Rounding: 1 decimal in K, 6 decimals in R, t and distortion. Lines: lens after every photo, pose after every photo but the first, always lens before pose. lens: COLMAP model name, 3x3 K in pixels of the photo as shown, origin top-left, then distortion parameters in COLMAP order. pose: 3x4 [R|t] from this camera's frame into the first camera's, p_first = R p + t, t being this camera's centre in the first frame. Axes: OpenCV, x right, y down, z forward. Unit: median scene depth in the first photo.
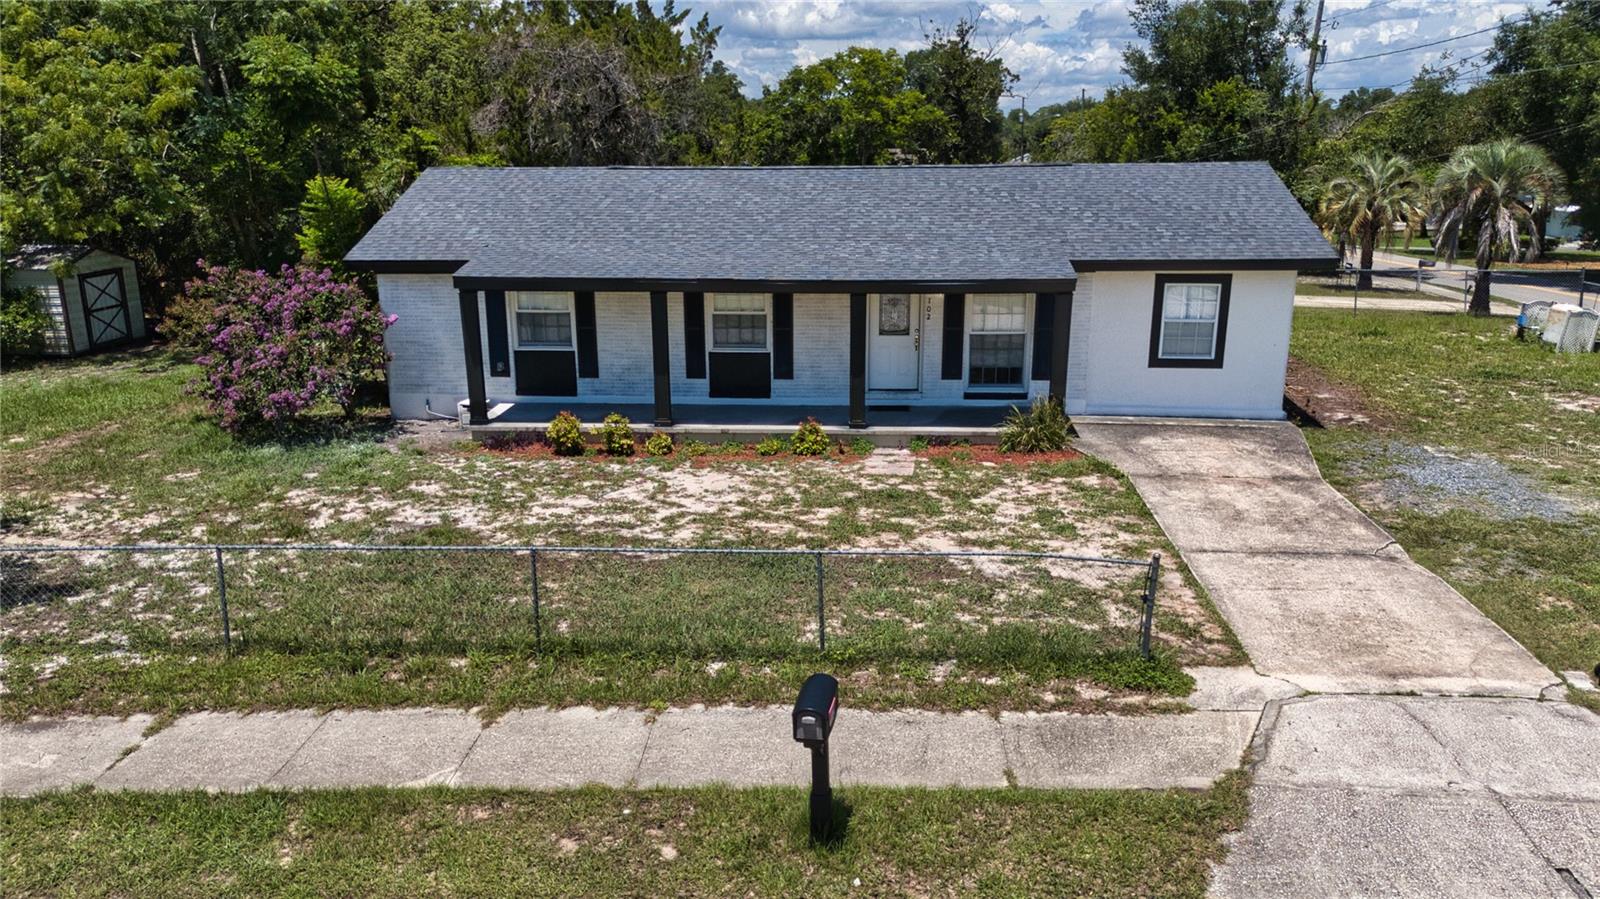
lens RADIAL K [[1191.8, 0, 800.0], [0, 1191.8, 449.5], [0, 0, 1]] dist [0.073479, -0.099959]
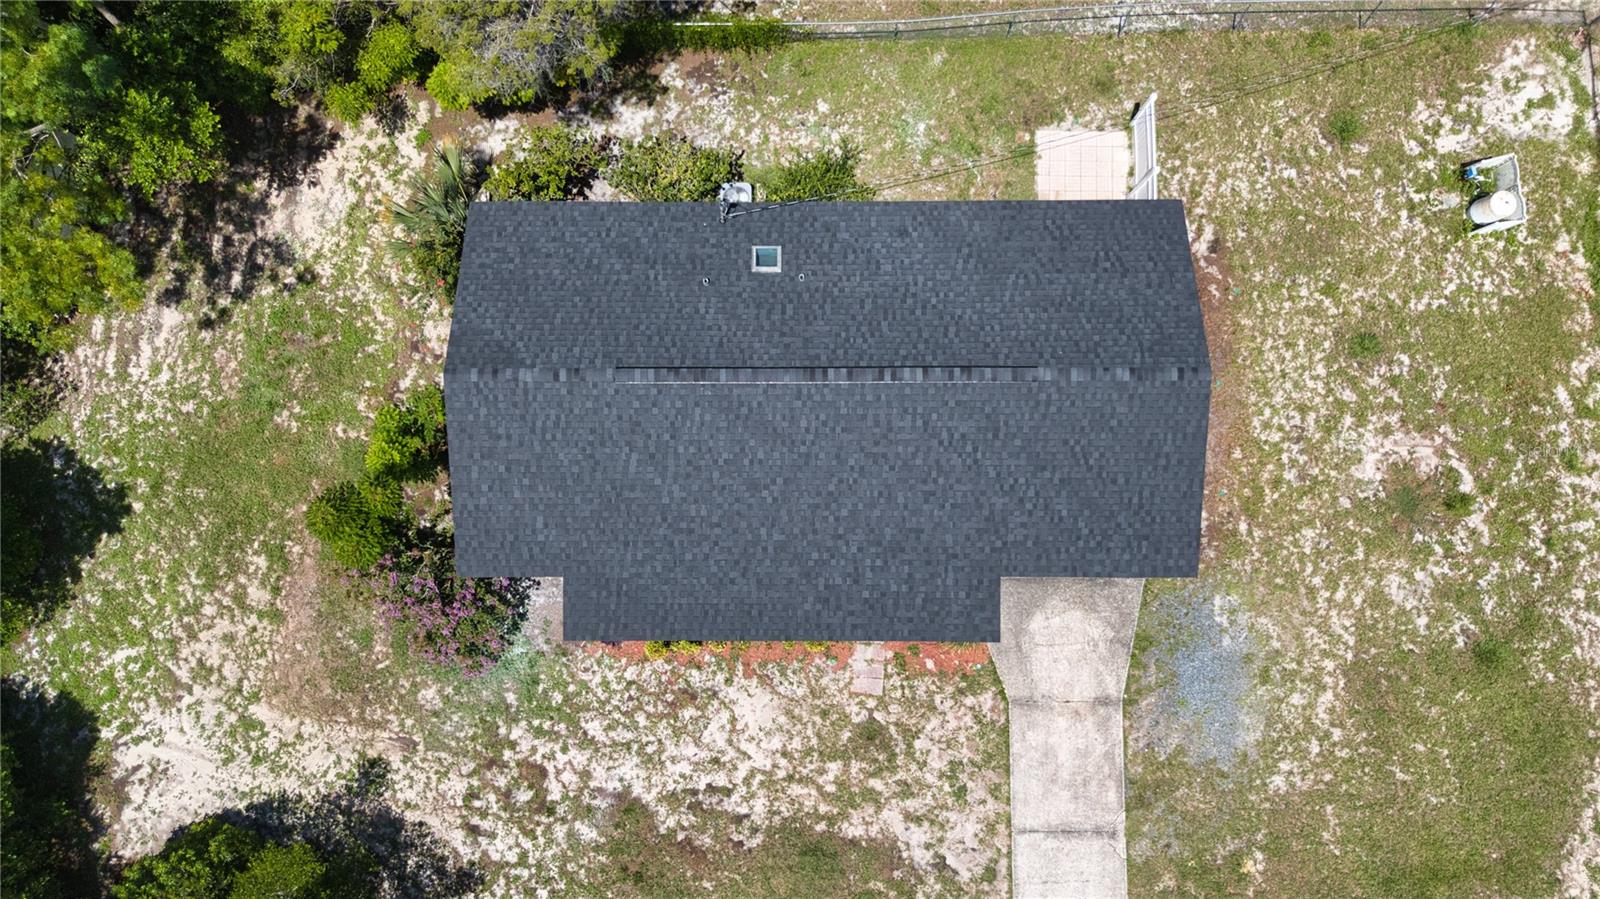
lens RADIAL K [[1160.9, 0, 800.0], [0, 1160.9, 449.5], [0, 0, 1]] dist [0.022959, -0.000088]
pose [[0.997727, -0.067247, 0.004248, -0.002830], [0.021510, 0.377608, 0.925716, -1.739447], [-0.063856, -0.923520, 0.378197, 0.778925]]
